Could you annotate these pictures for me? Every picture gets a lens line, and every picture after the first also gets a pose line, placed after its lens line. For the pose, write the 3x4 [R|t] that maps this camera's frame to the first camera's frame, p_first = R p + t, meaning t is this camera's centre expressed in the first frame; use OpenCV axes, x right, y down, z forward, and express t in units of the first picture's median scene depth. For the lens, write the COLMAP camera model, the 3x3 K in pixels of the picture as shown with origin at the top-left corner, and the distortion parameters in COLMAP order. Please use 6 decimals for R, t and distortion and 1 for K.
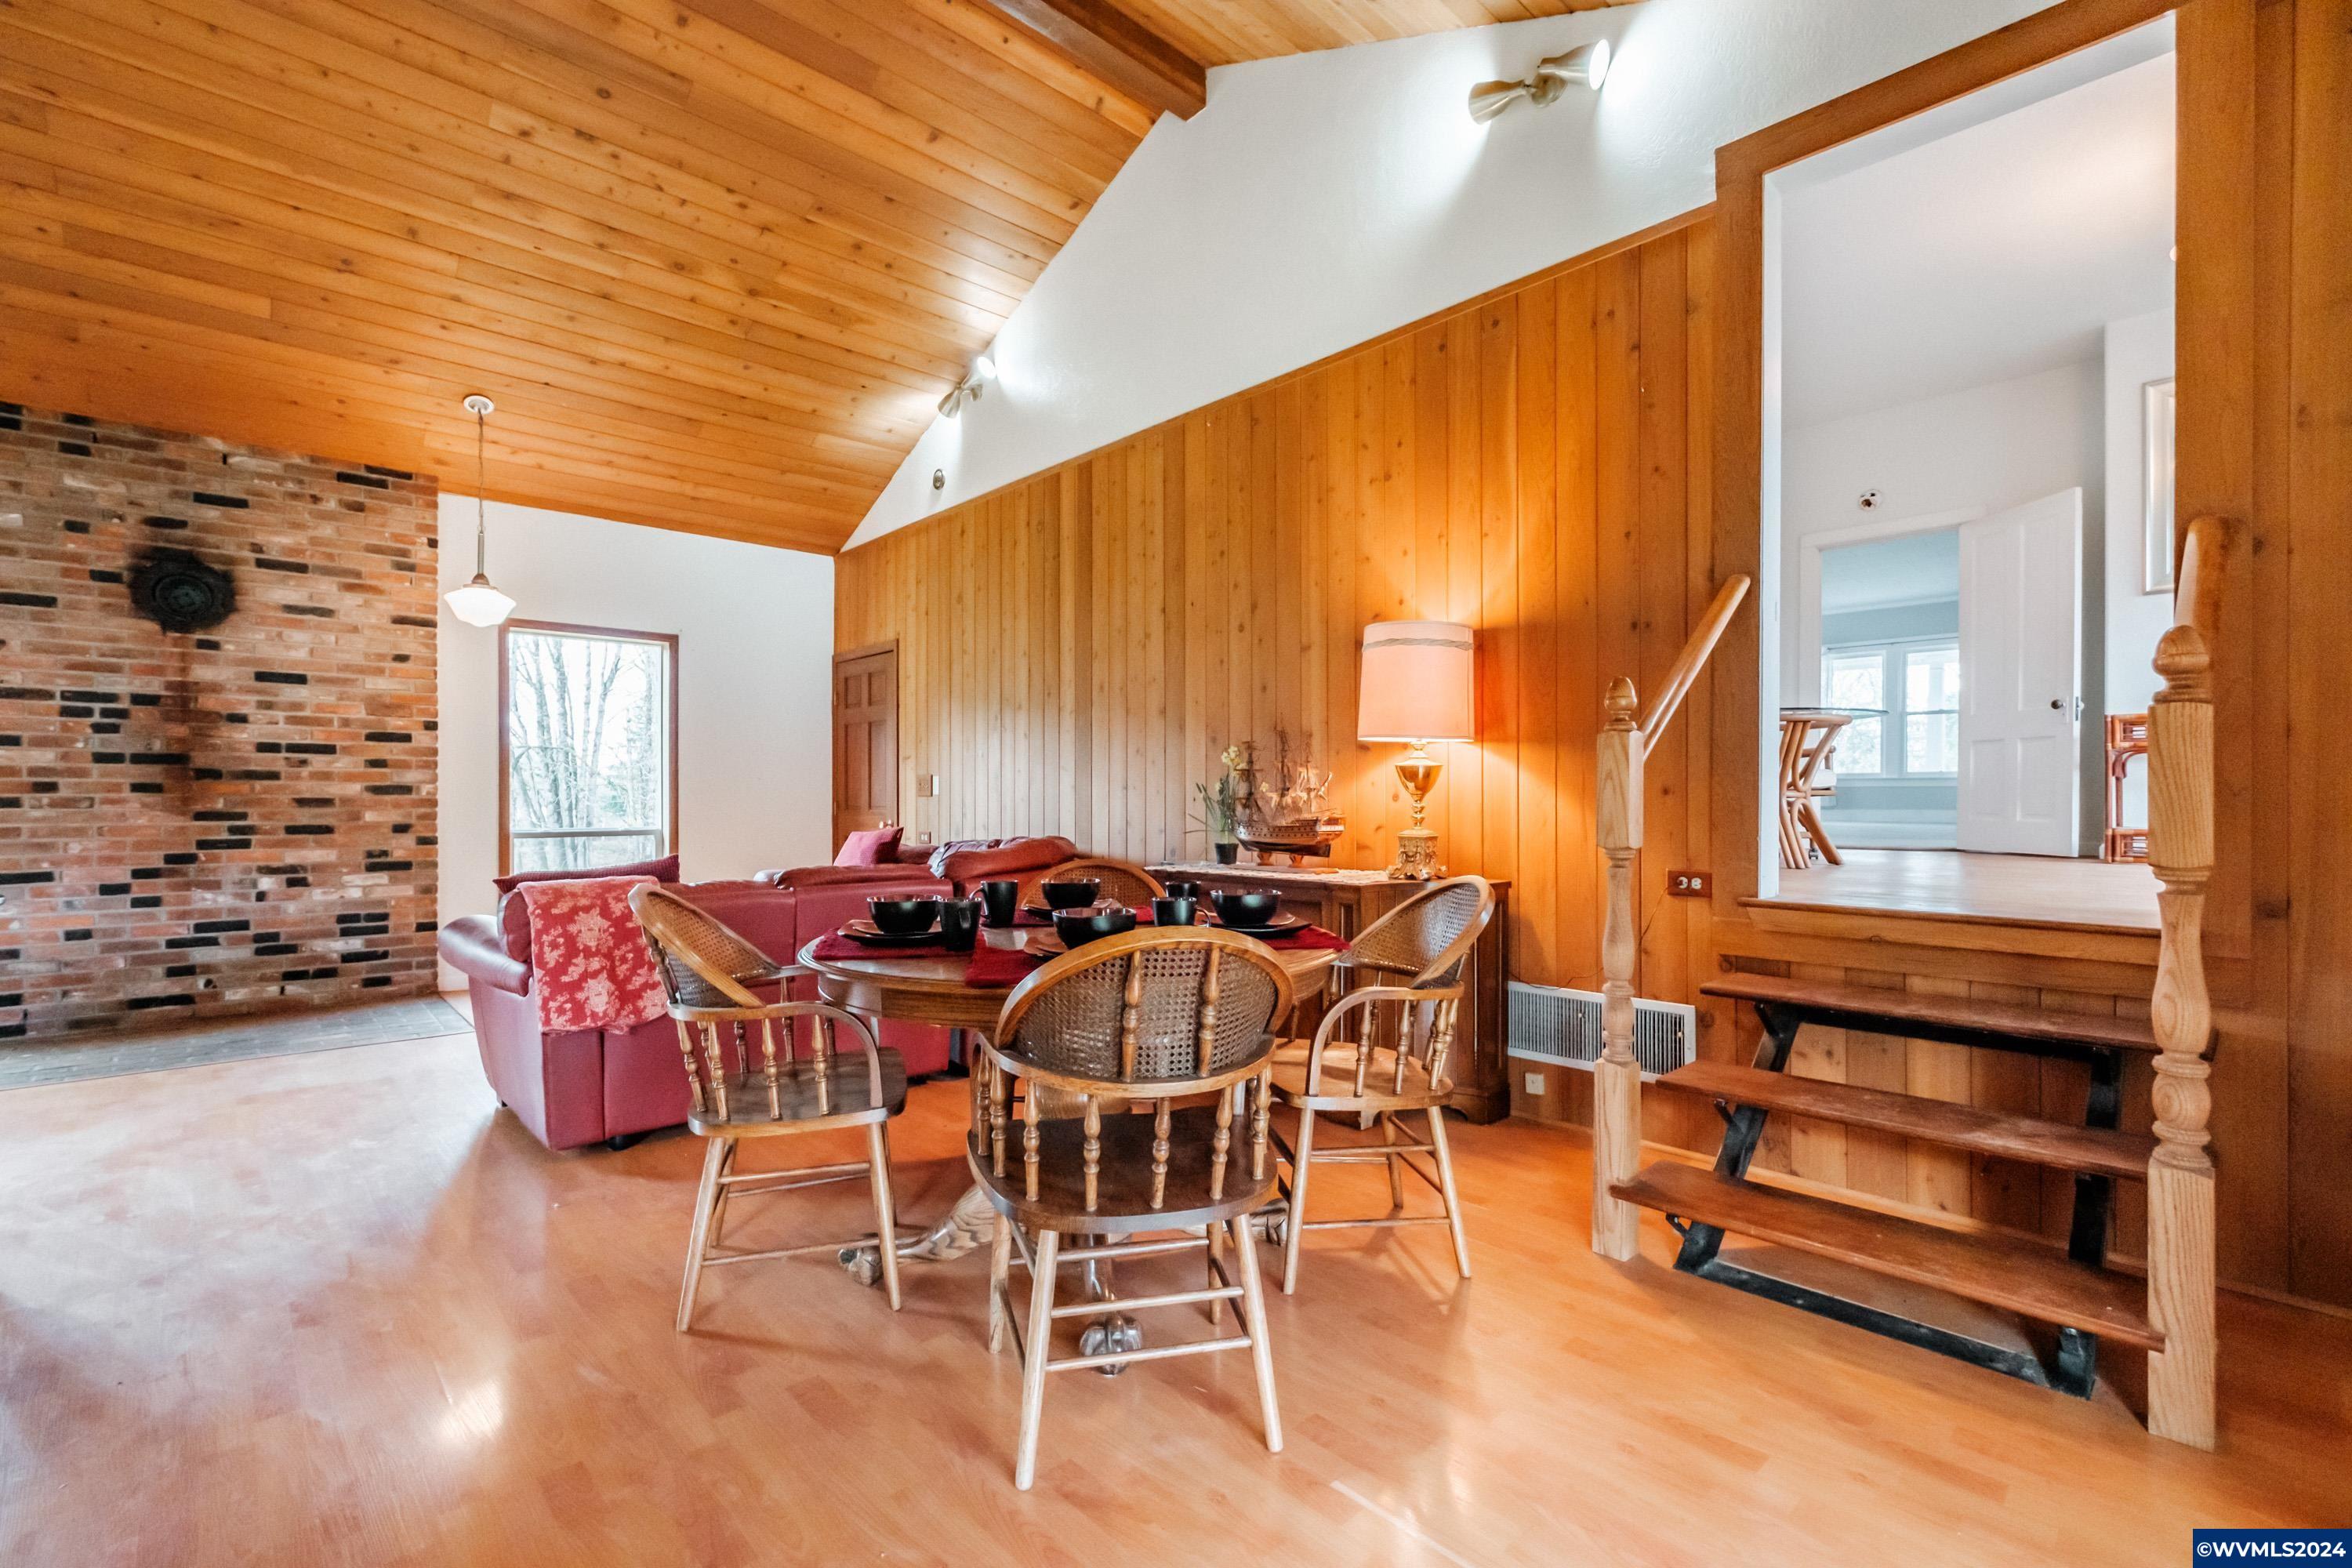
lens RADIAL K [[1029.2, 0, 1168.0], [0, 1029.2, 791.9], [0, 0, 1]] dist [-0.003609, -0.000276]
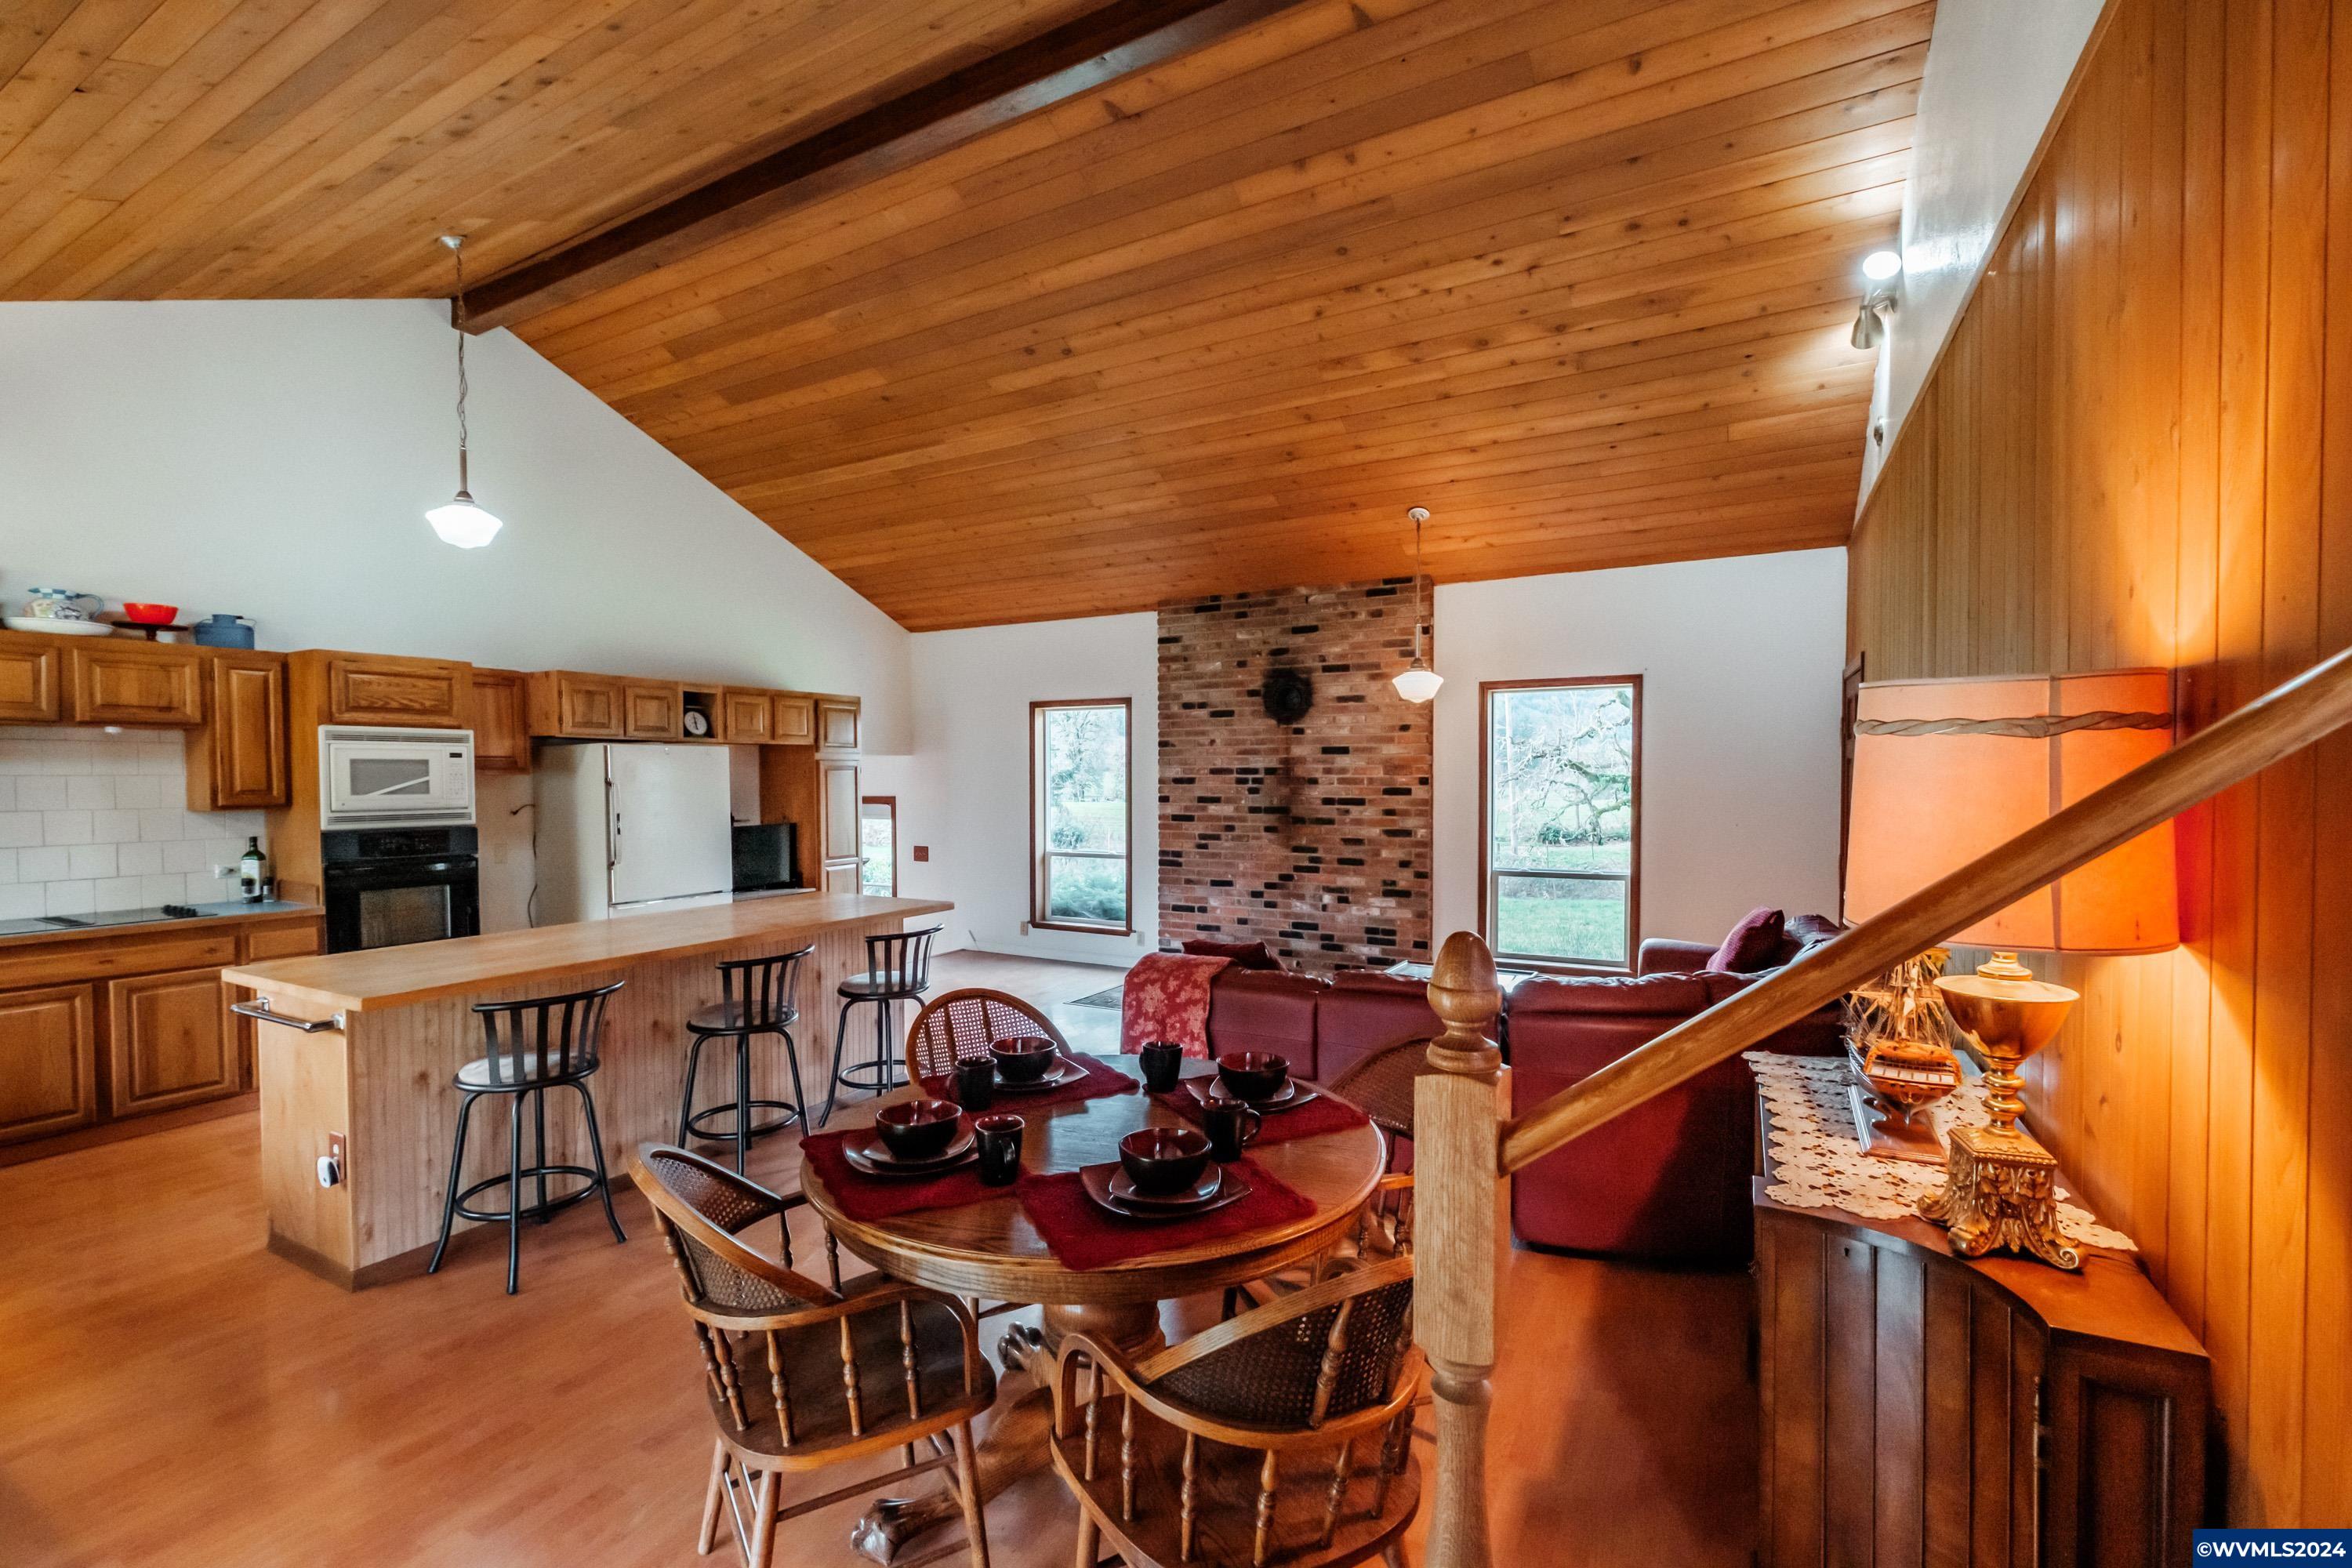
lens RADIAL K [[1029.2, 0, 1169.9], [0, 1029.2, 791.9], [0, 0, 1]] dist [-0.003609, -0.000276]
pose [[0.311154, 0.015411, -0.950234, 0.381360], [0.010592, 0.999750, 0.019682, -0.085845], [0.950300, -0.016189, 0.310913, 0.362936]]
